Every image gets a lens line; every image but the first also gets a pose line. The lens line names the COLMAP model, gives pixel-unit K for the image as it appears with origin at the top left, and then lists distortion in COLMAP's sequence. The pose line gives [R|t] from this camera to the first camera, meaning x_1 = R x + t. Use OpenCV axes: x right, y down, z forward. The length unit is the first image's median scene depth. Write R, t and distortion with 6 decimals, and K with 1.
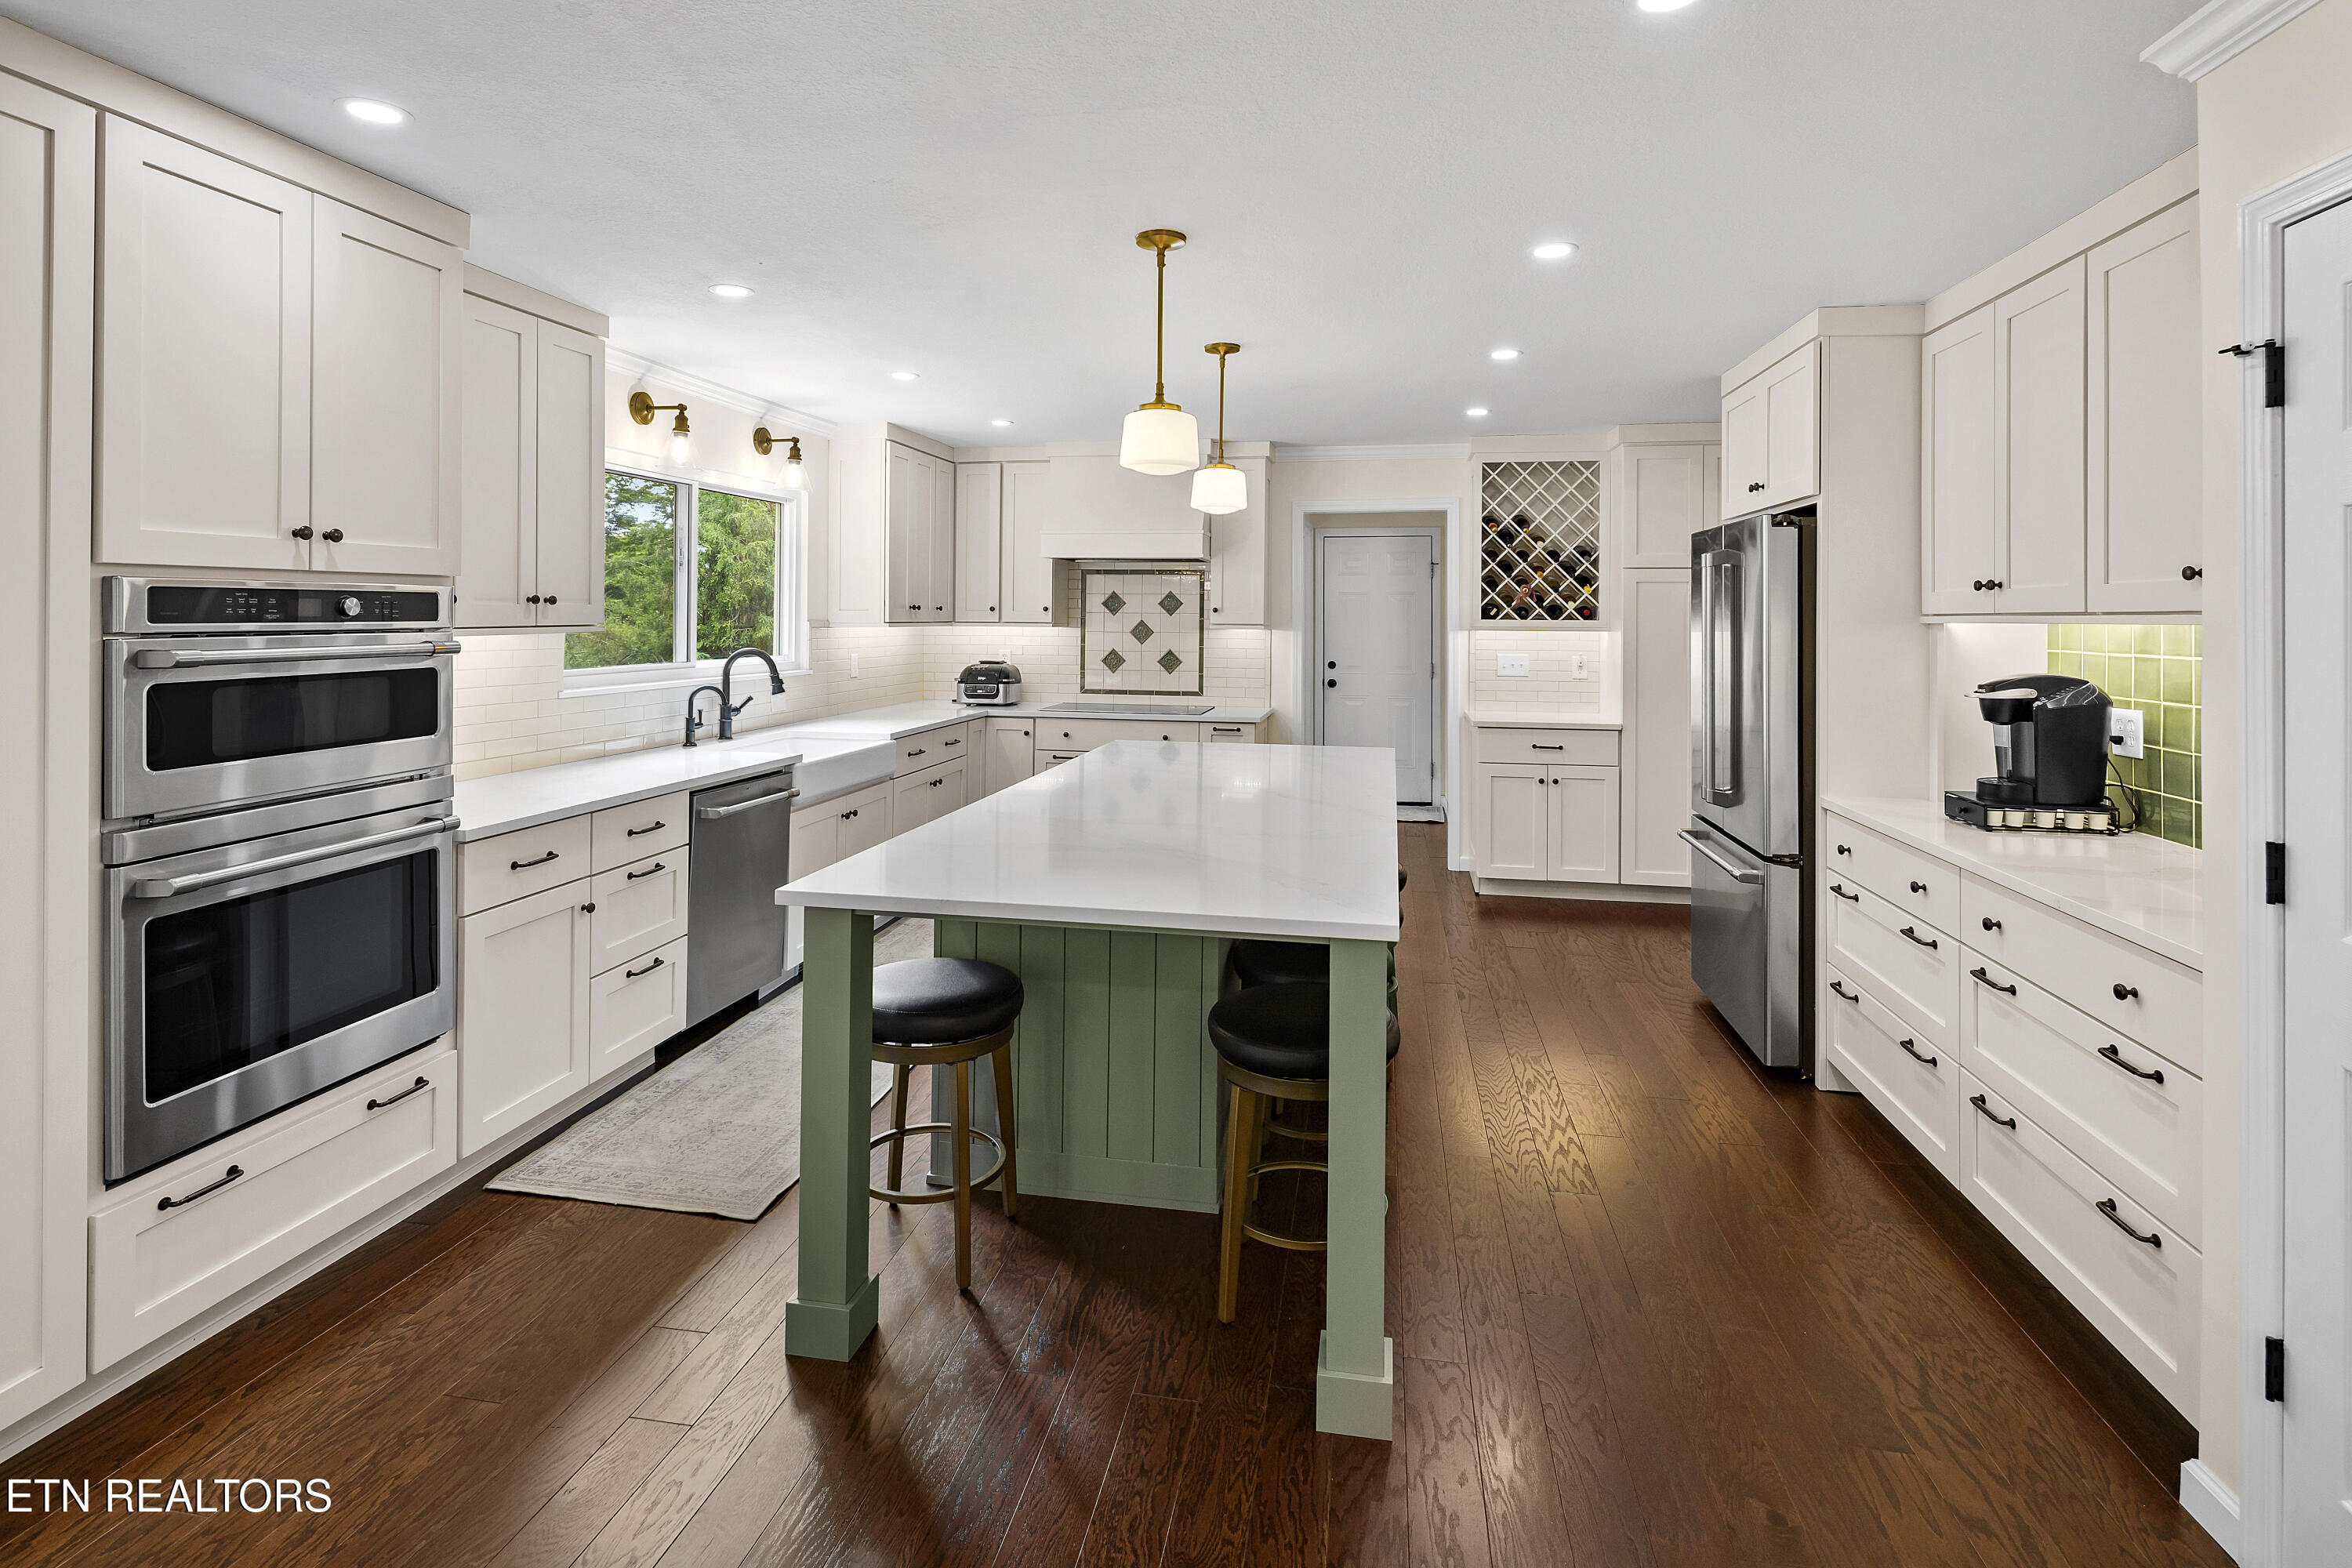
lens RADIAL K [[1346.5, 0, 1177.7], [0, 1346.5, 609.3], [0, 0, 1]] dist [-0.002373, -0.003101]
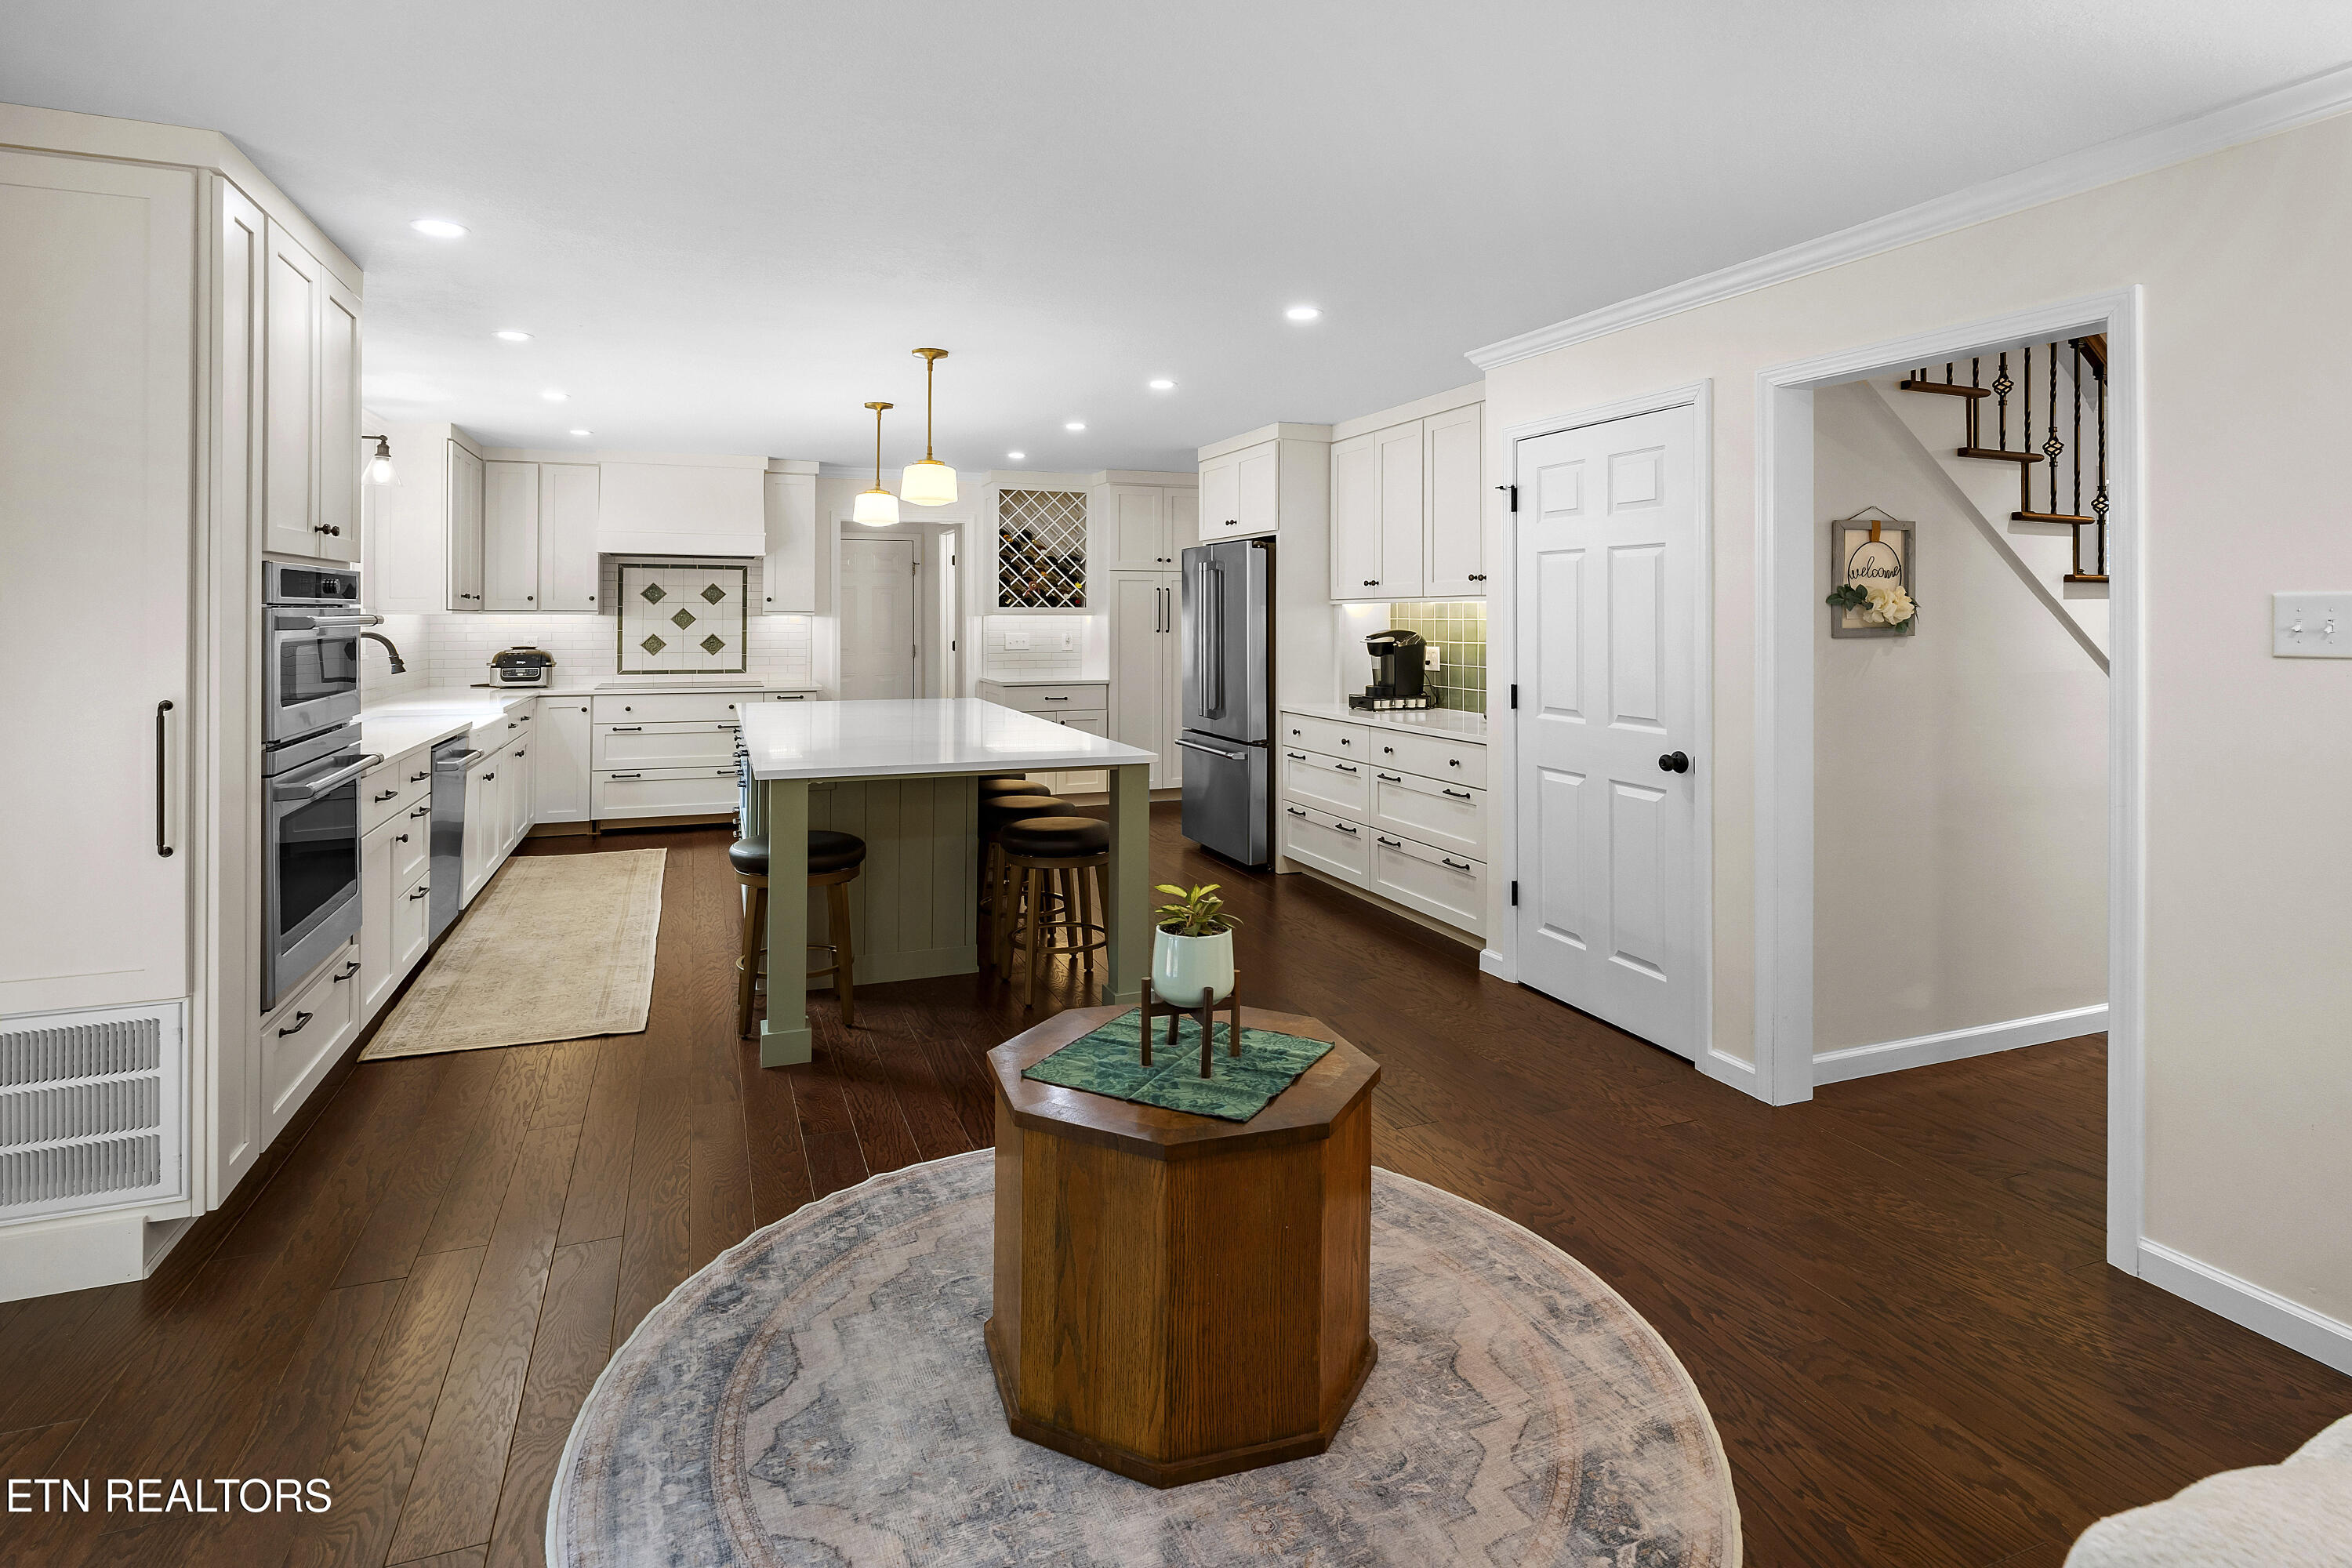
lens RADIAL K [[1346.5, 0, 1177.7], [0, 1346.5, 609.3], [0, 0, 1]] dist [-0.002373, -0.003101]
pose [[0.872338, 0.001422, 0.488901, -0.285389], [-0.001893, 0.999998, 0.000469, 0.009476], [-0.488900, -0.001335, 0.872339, -0.263954]]
